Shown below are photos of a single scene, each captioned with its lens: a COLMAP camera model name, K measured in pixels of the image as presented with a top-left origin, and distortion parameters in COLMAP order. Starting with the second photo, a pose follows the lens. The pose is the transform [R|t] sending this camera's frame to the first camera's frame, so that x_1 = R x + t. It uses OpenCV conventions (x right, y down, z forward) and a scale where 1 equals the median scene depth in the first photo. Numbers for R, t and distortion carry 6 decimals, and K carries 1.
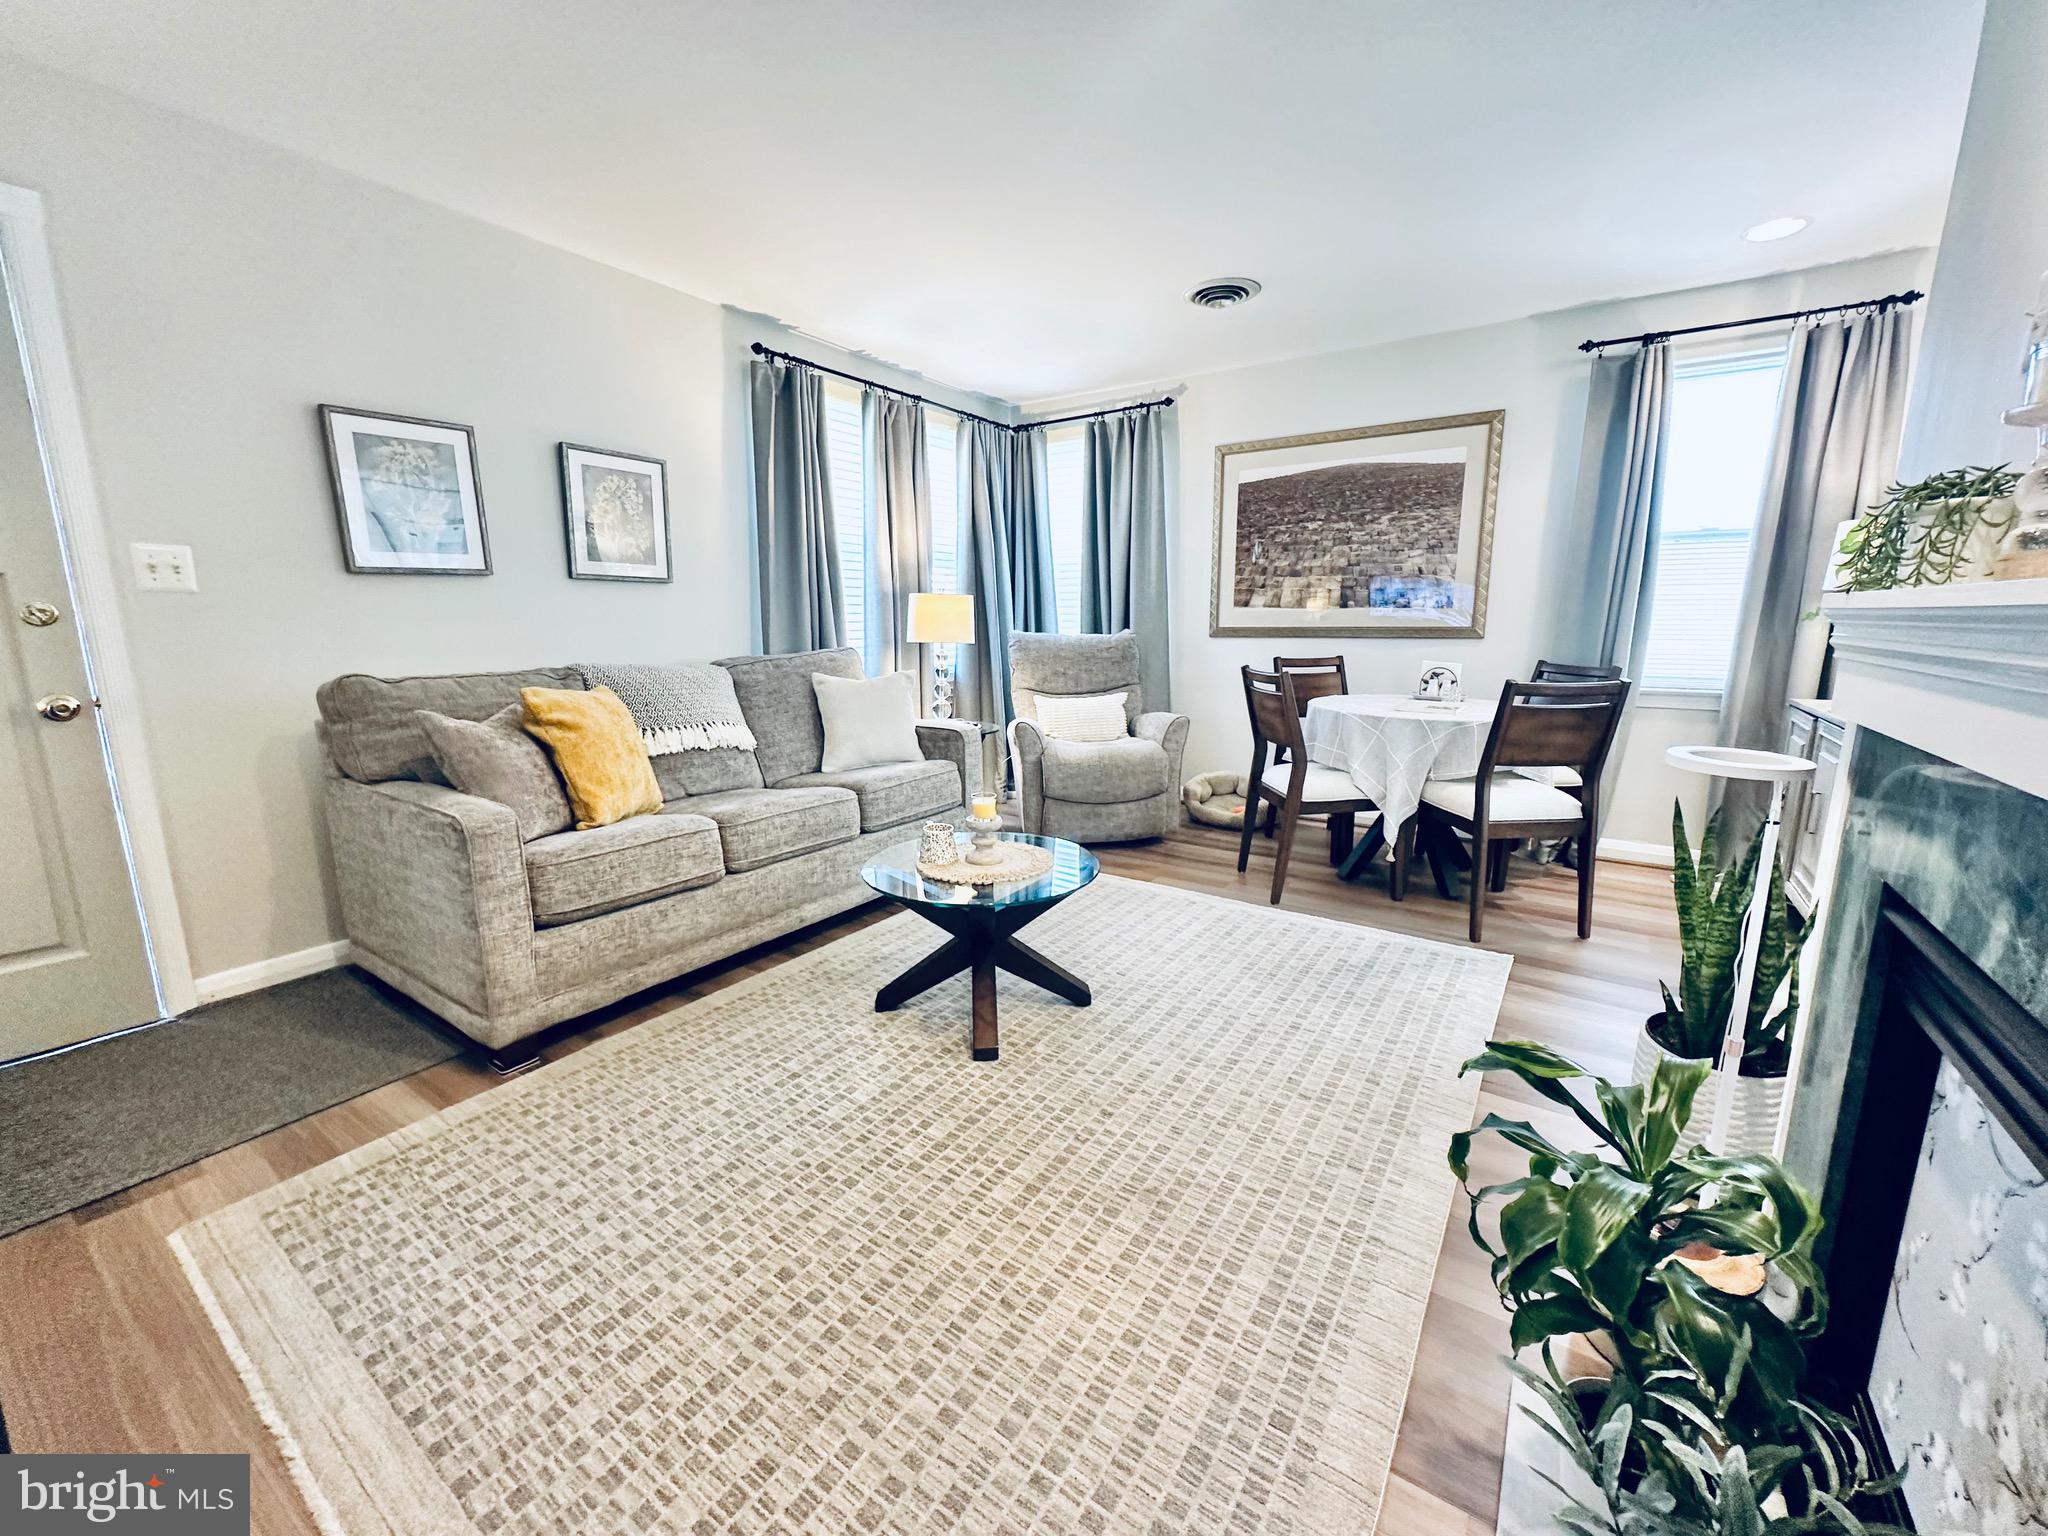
lens RADIAL K [[817.2, 0, 1024.0], [0, 817.2, 768.0], [0, 0, 1]] dist [-0.001137, 0.000428]
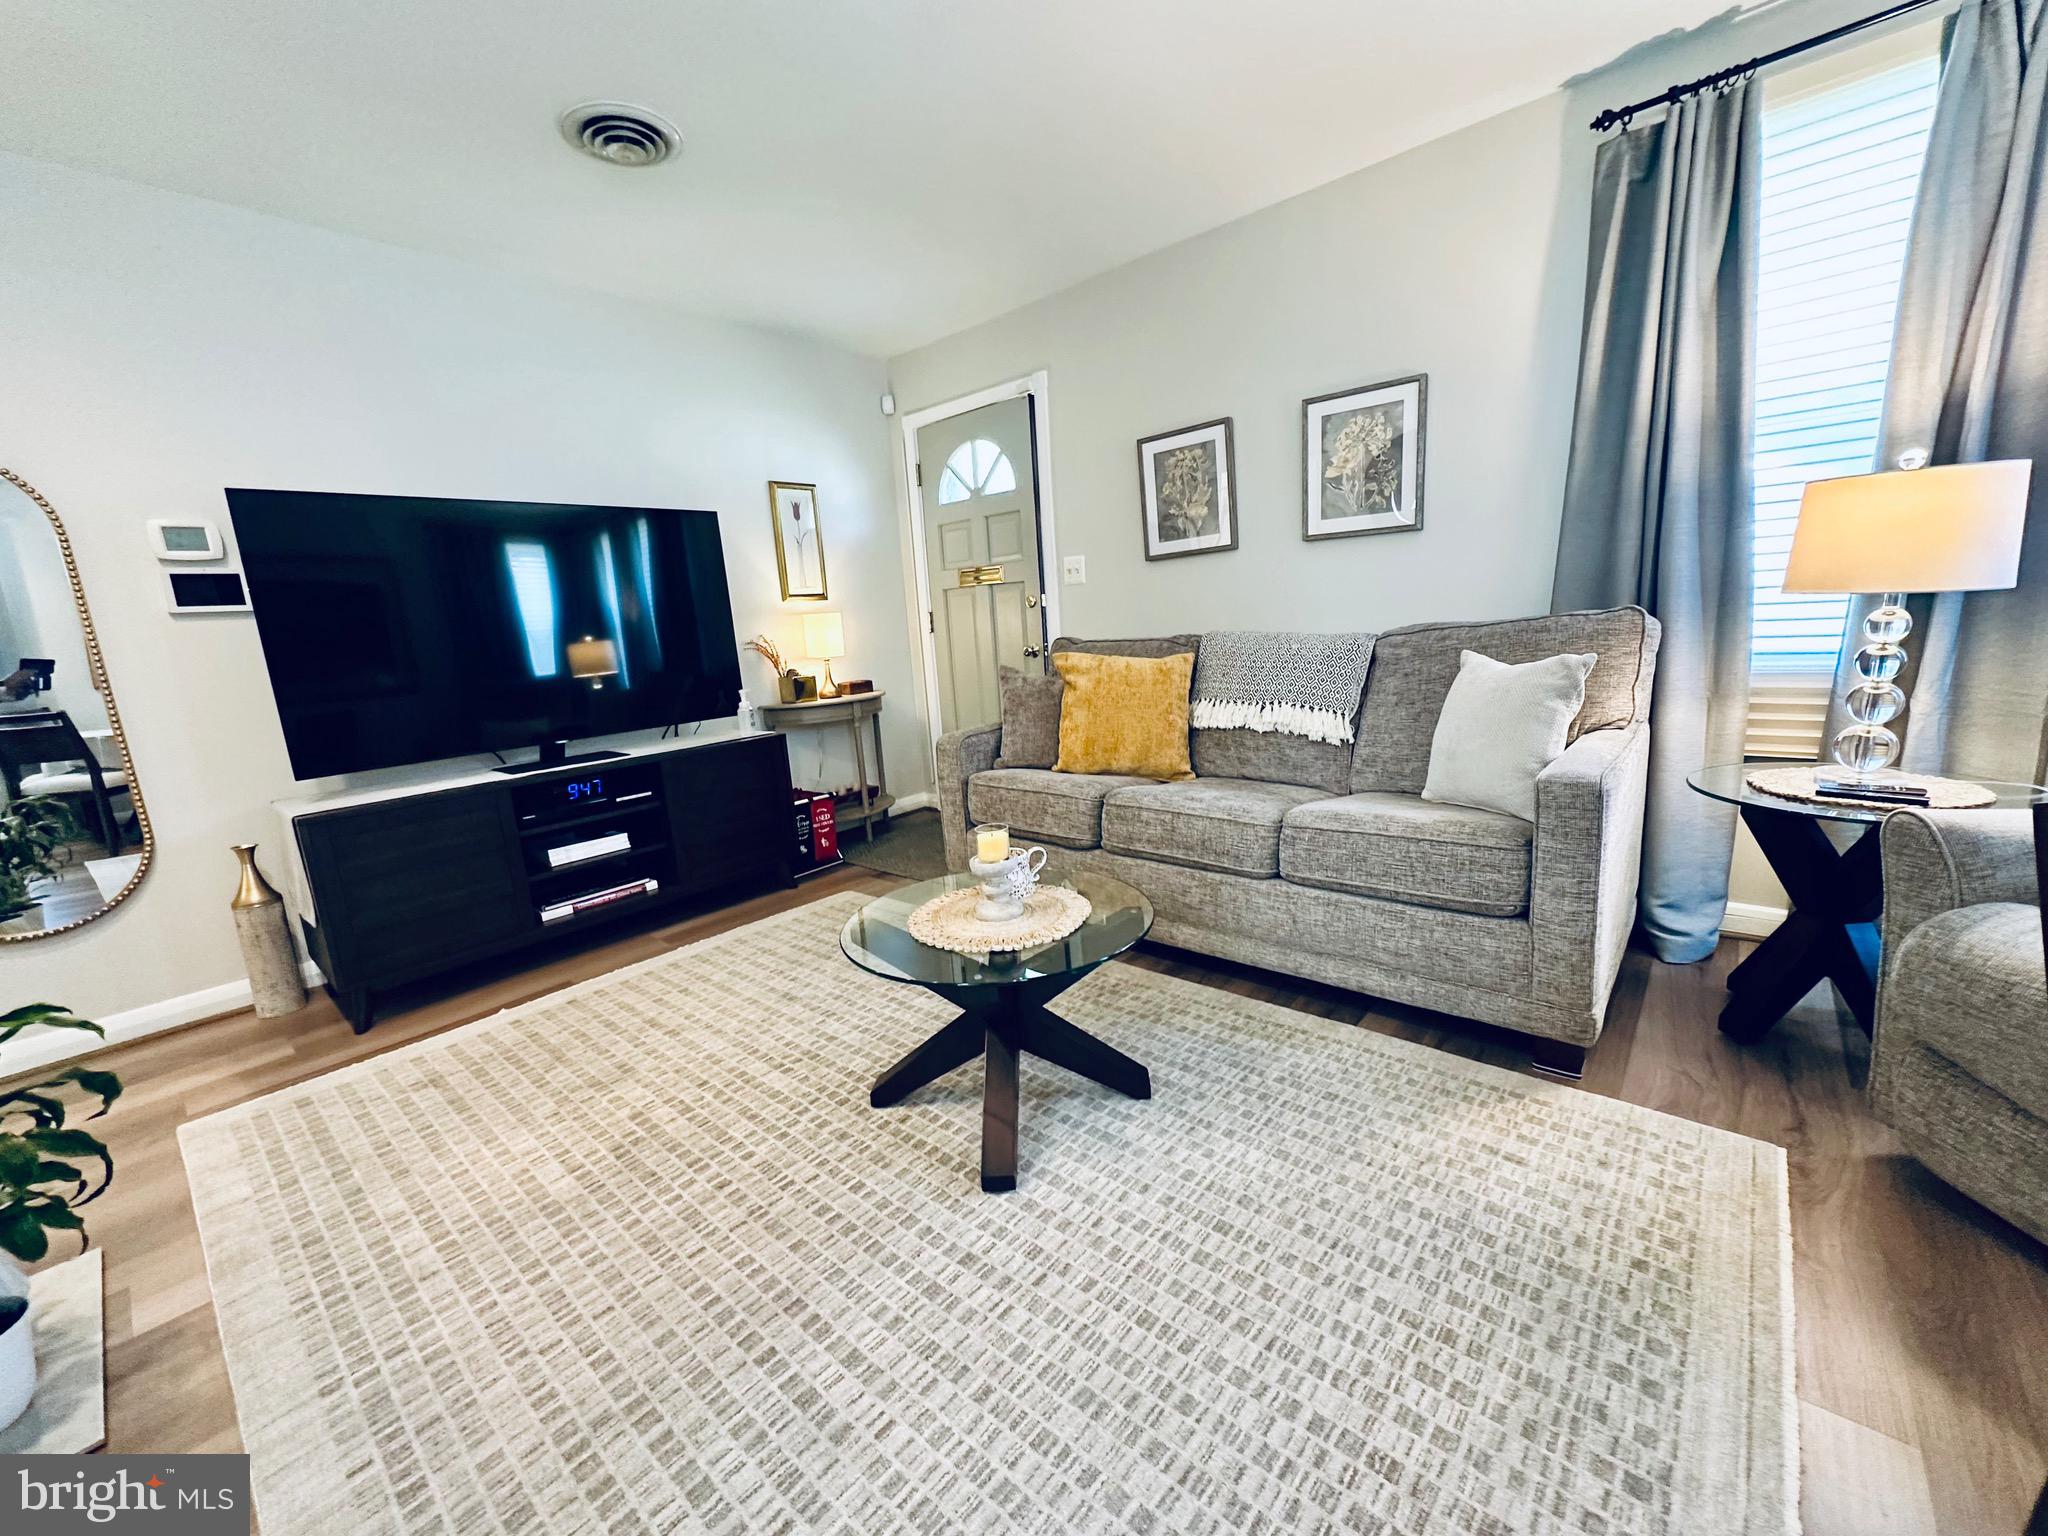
lens RADIAL K [[814.0, 0, 1031.7], [0, 814.0, 772.2], [0, 0, 1]] dist [0.000308, -0.000498]
pose [[-0.111612, 0.195659, -0.974300, 0.369918], [-0.116035, 0.971153, 0.208320, -0.098357], [0.986954, 0.136304, -0.085689, 0.608341]]
